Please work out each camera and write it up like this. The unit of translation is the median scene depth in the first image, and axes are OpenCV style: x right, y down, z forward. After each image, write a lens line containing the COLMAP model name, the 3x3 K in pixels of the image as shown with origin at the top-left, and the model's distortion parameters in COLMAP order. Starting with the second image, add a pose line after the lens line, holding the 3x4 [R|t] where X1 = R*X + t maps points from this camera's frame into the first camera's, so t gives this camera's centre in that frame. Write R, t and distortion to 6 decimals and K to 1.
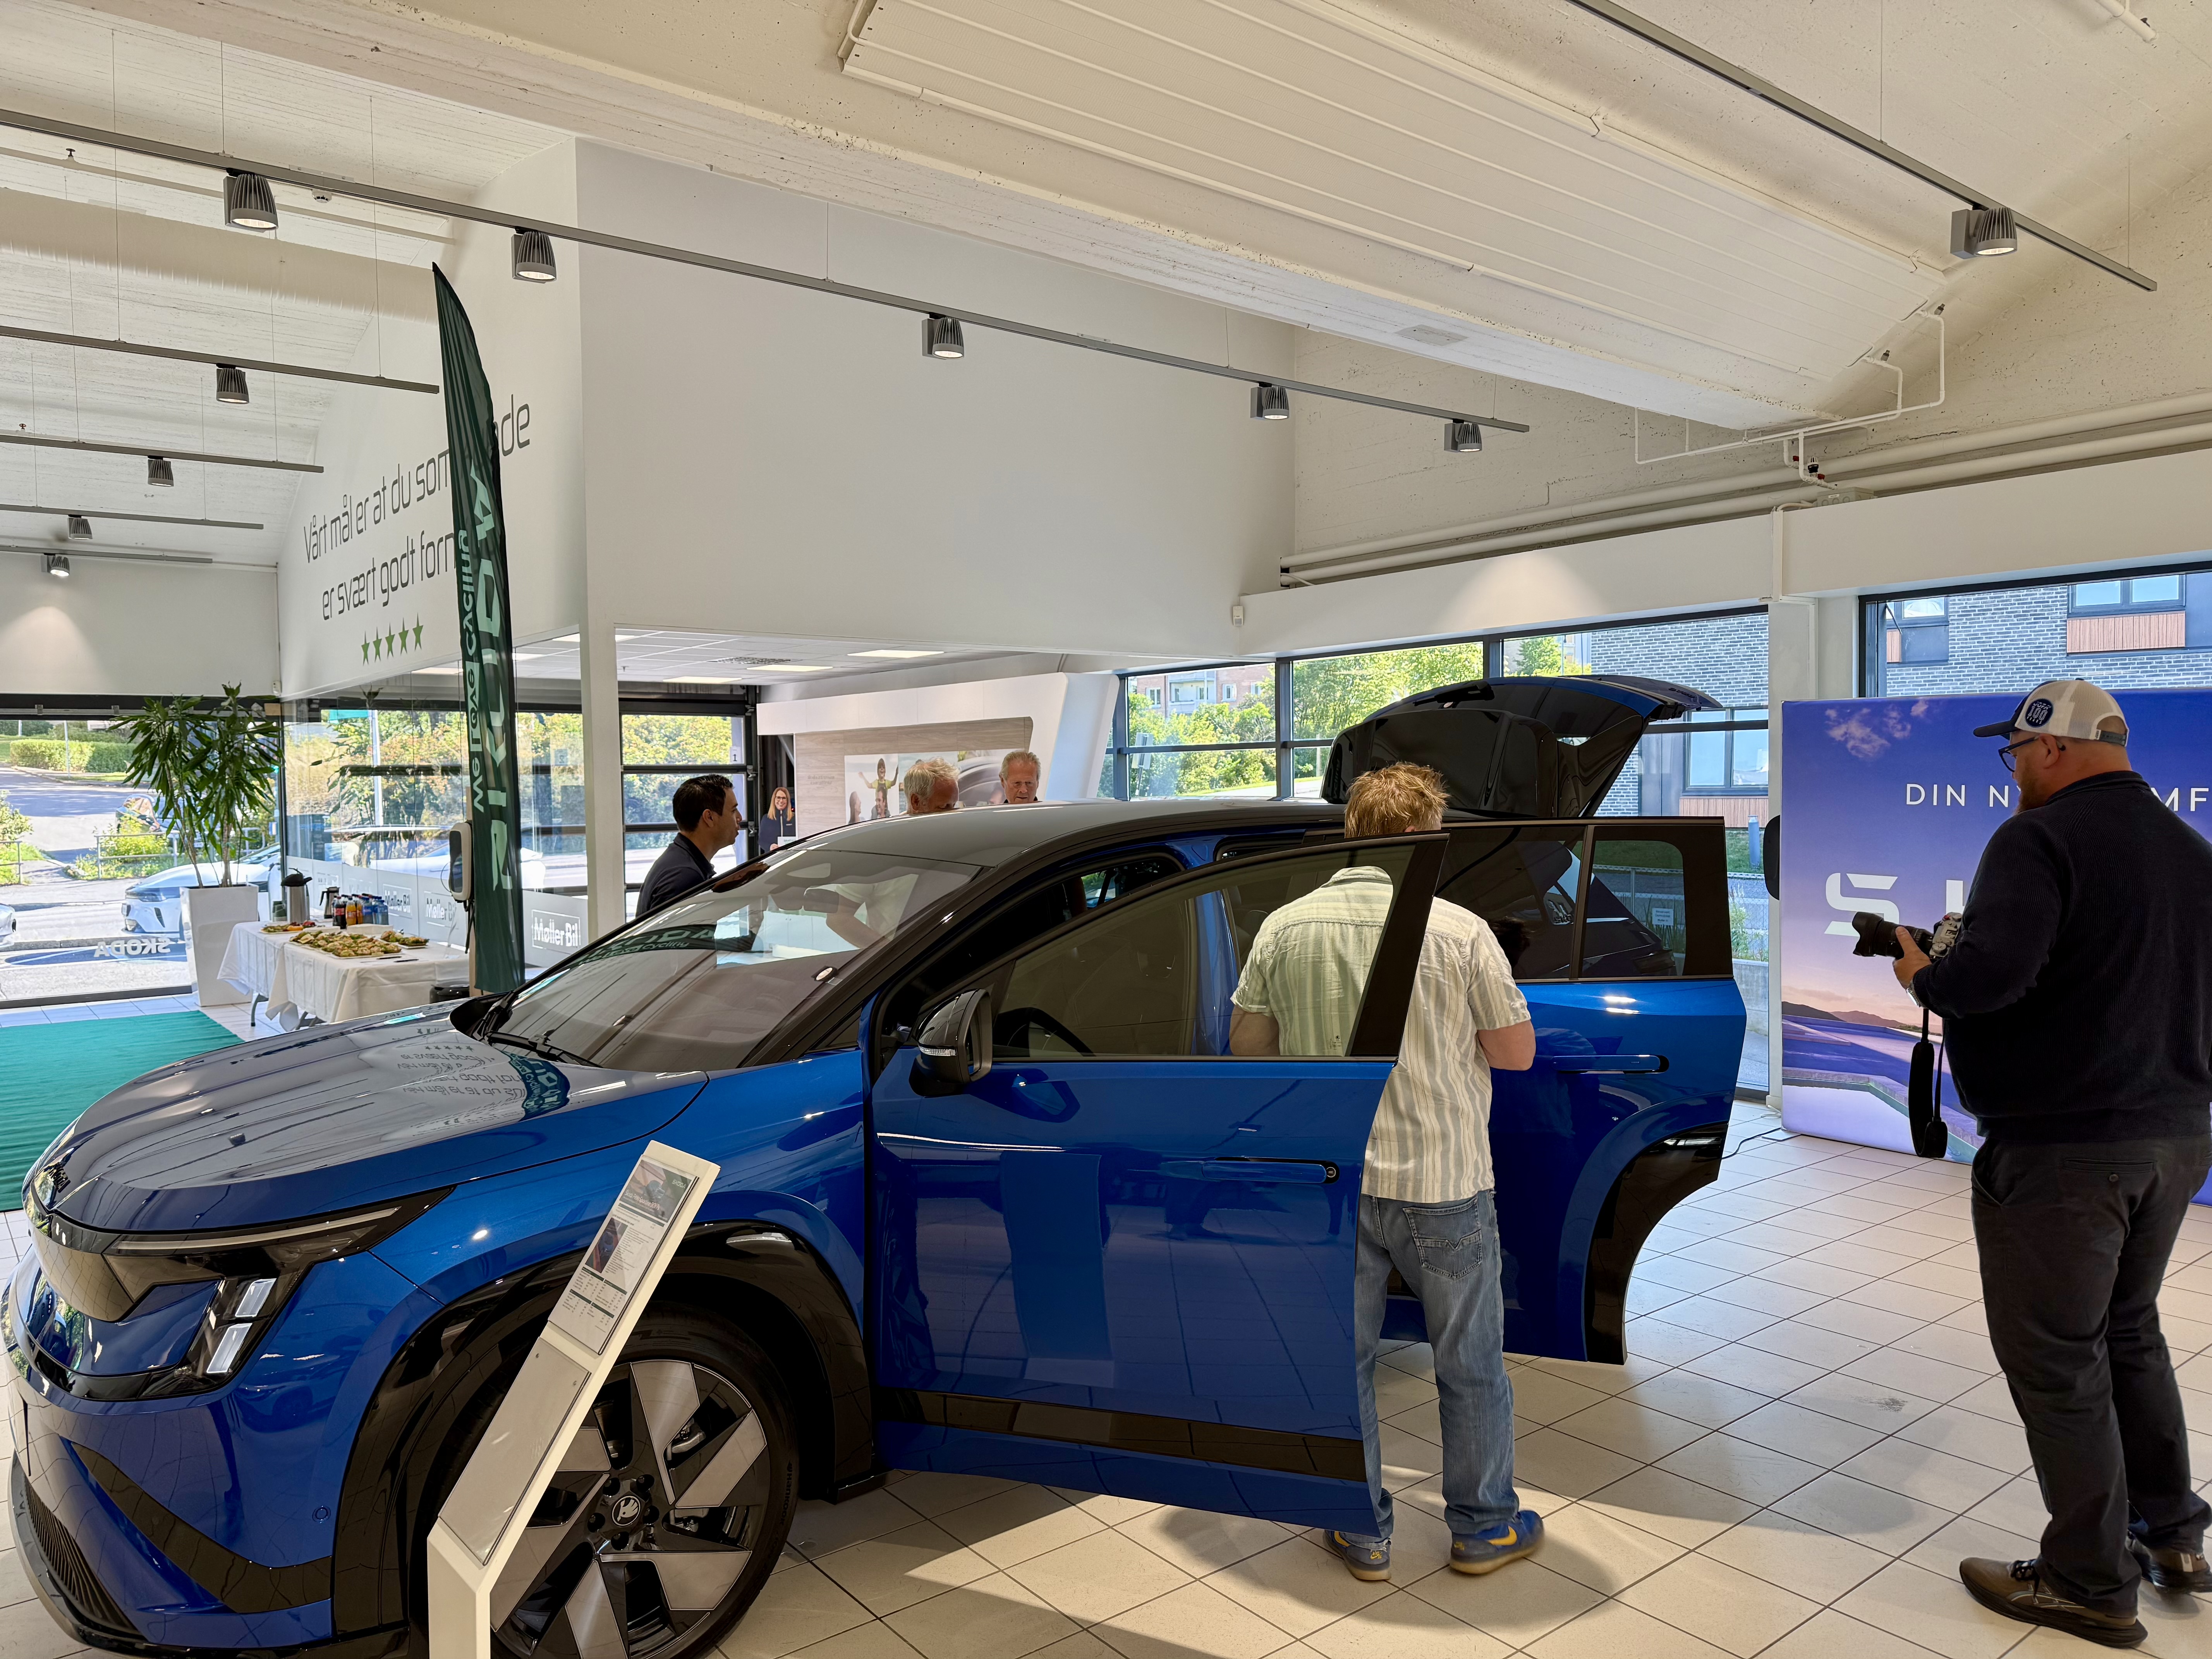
lens RADIAL K [[1541.7, 0, 1106.0], [0, 1541.7, 829.5], [0, 0, 1]] dist [0.070929, -0.118385]
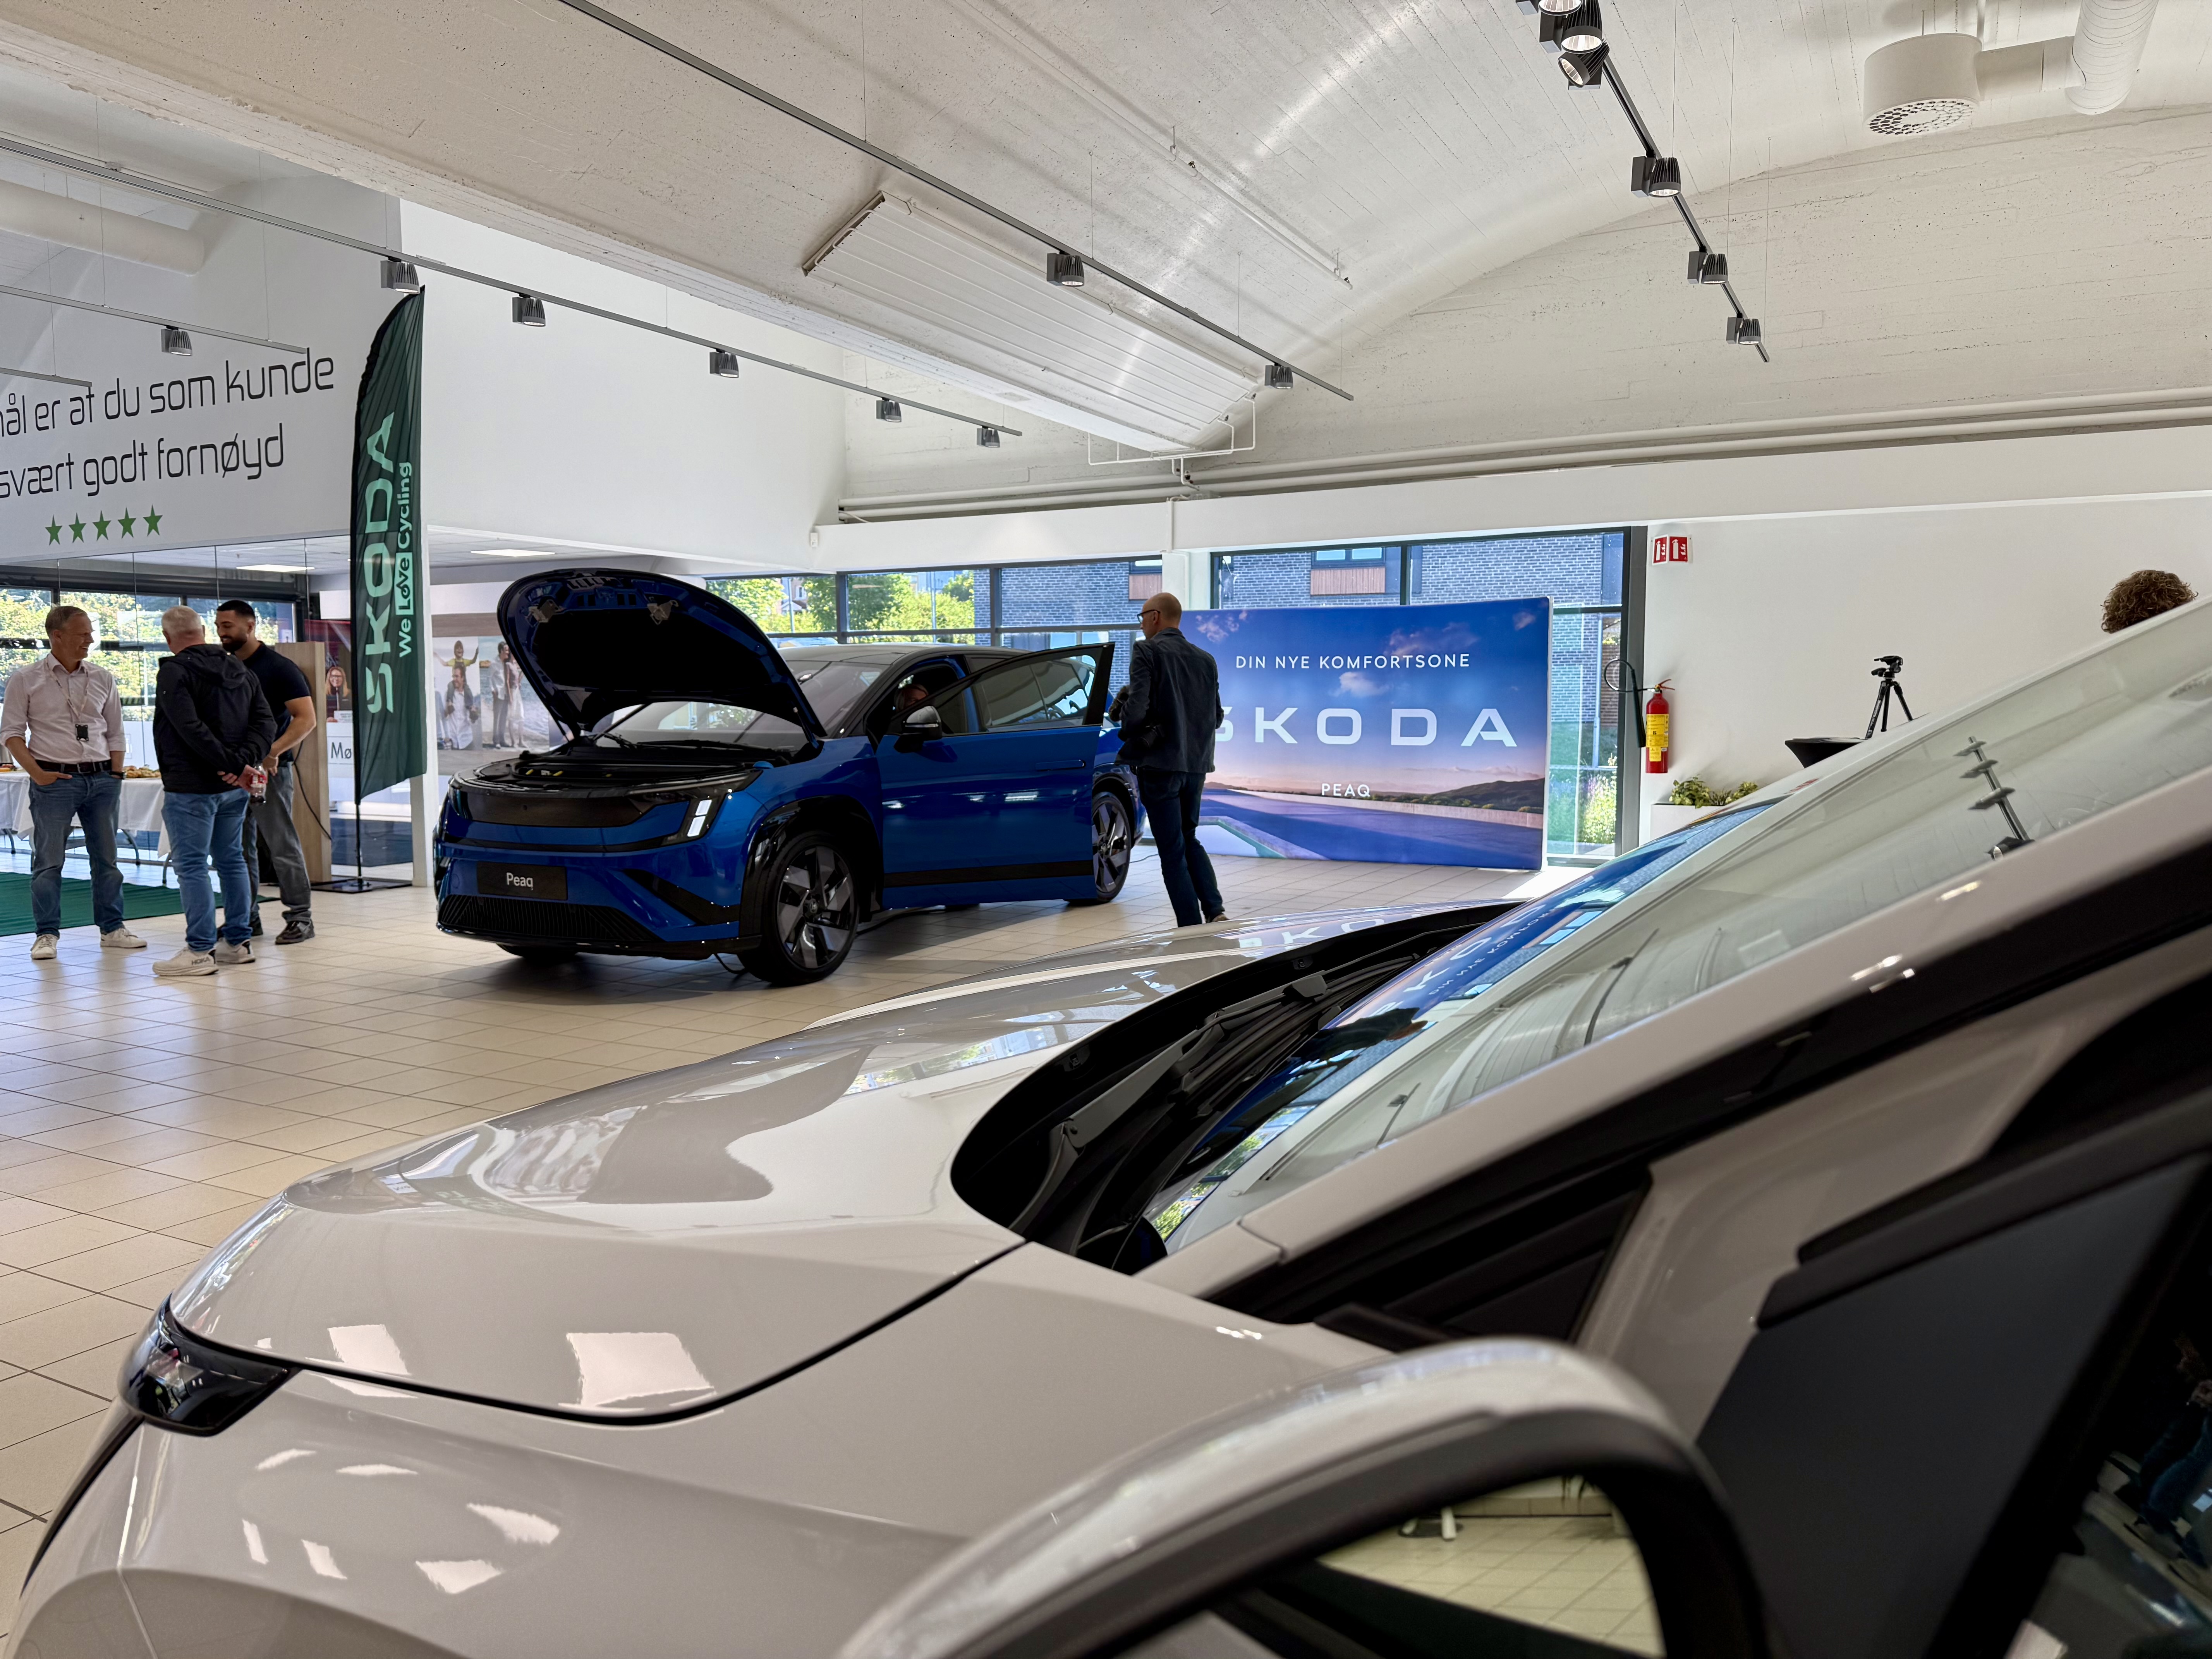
lens RADIAL K [[1541.7, 0, 1106.0], [0, 1541.7, 829.5], [0, 0, 1]] dist [0.070929, -0.118385]
pose [[0.912281, -0.024297, 0.408844, -0.356209], [0.003903, 0.998709, 0.050642, 0.076641], [-0.409546, -0.044604, 0.911198, -0.574716]]
